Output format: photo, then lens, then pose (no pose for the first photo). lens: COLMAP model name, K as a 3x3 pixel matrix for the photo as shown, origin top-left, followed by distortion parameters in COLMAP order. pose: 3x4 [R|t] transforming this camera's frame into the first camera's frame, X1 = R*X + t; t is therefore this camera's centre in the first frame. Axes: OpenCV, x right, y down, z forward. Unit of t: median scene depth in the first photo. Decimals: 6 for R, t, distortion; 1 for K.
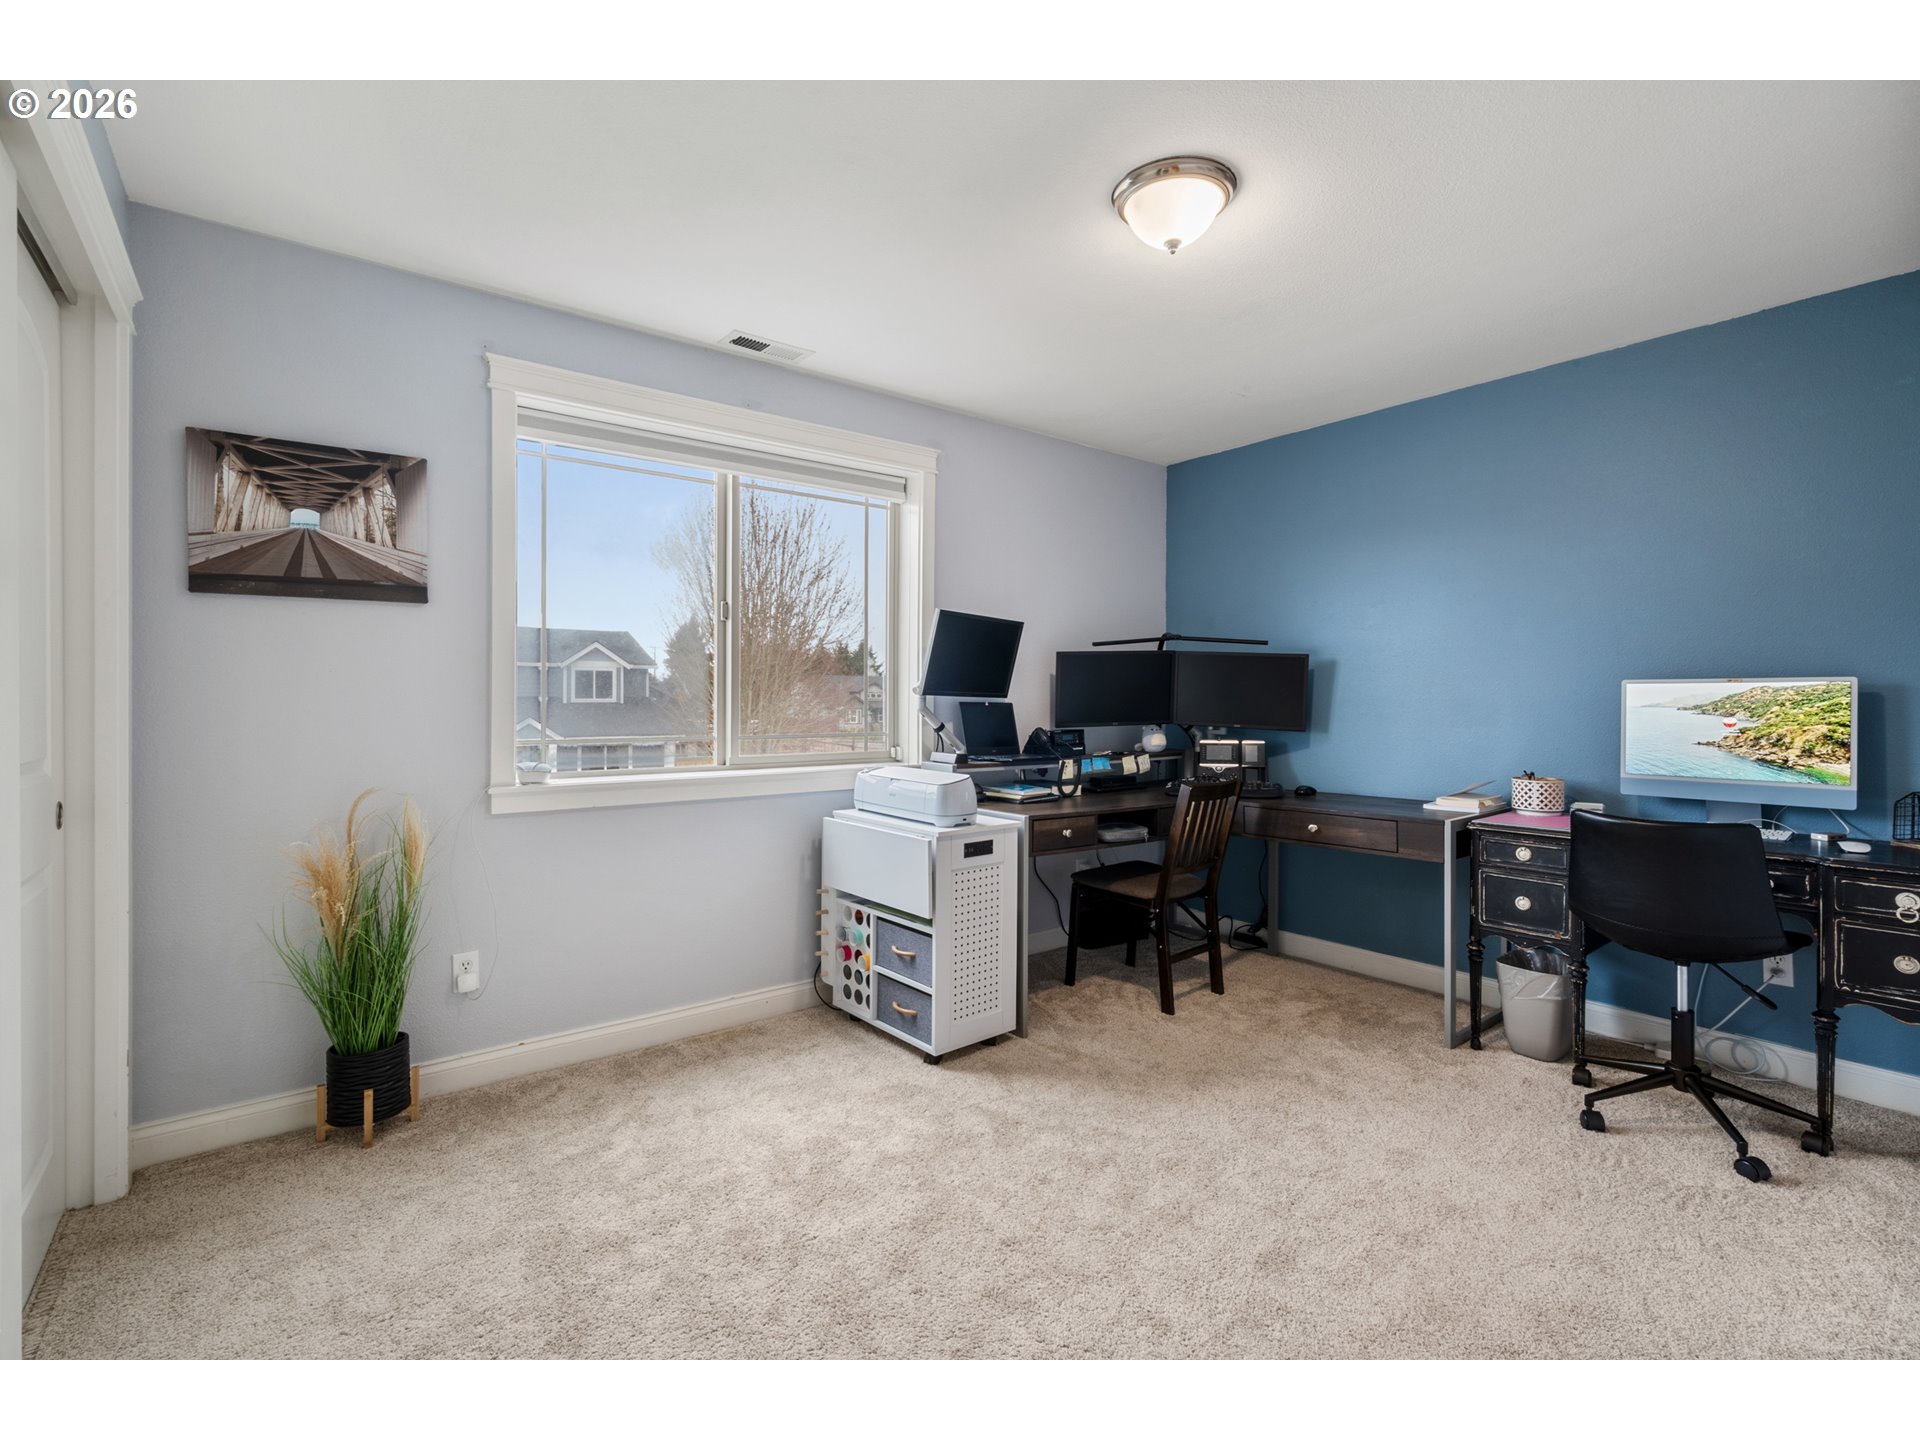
lens RADIAL K [[877.9, 0, 959.1], [0, 877.9, 709.3], [0, 0, 1]] dist [-0.002603, -0.001319]
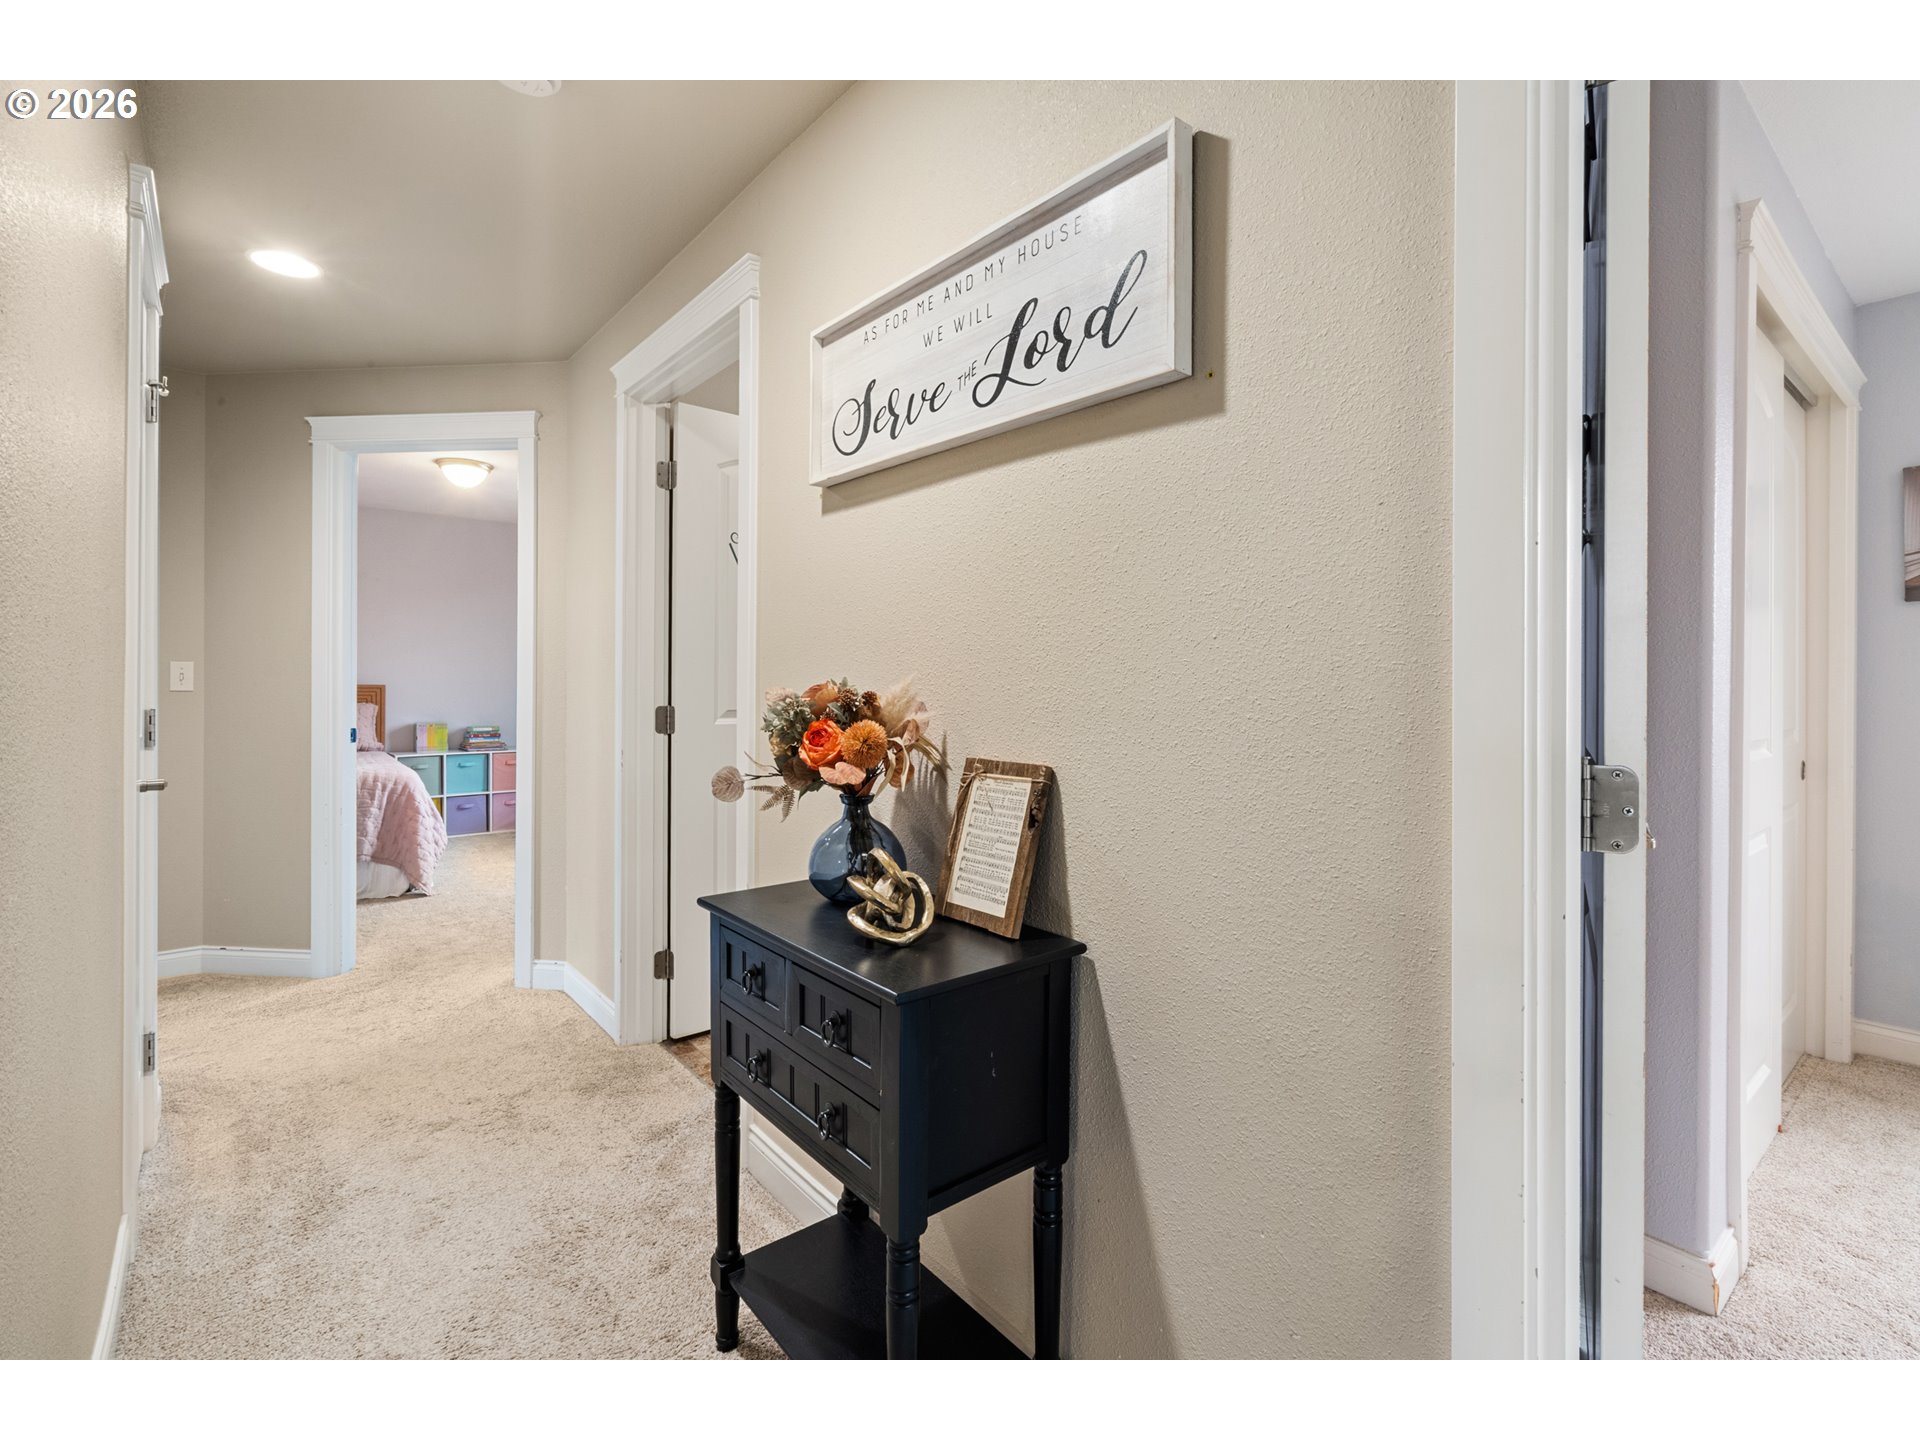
lens RADIAL K [[877.9, 0, 957.4], [0, 877.9, 703.8], [0, 0, 1]] dist [-0.002603, -0.001319]
pose [[0.023535, 0.001952, -0.999721, 0.347441], [-0.003782, 0.999991, 0.001863, 0.016613], [0.999716, 0.003738, 0.023542, -0.395628]]
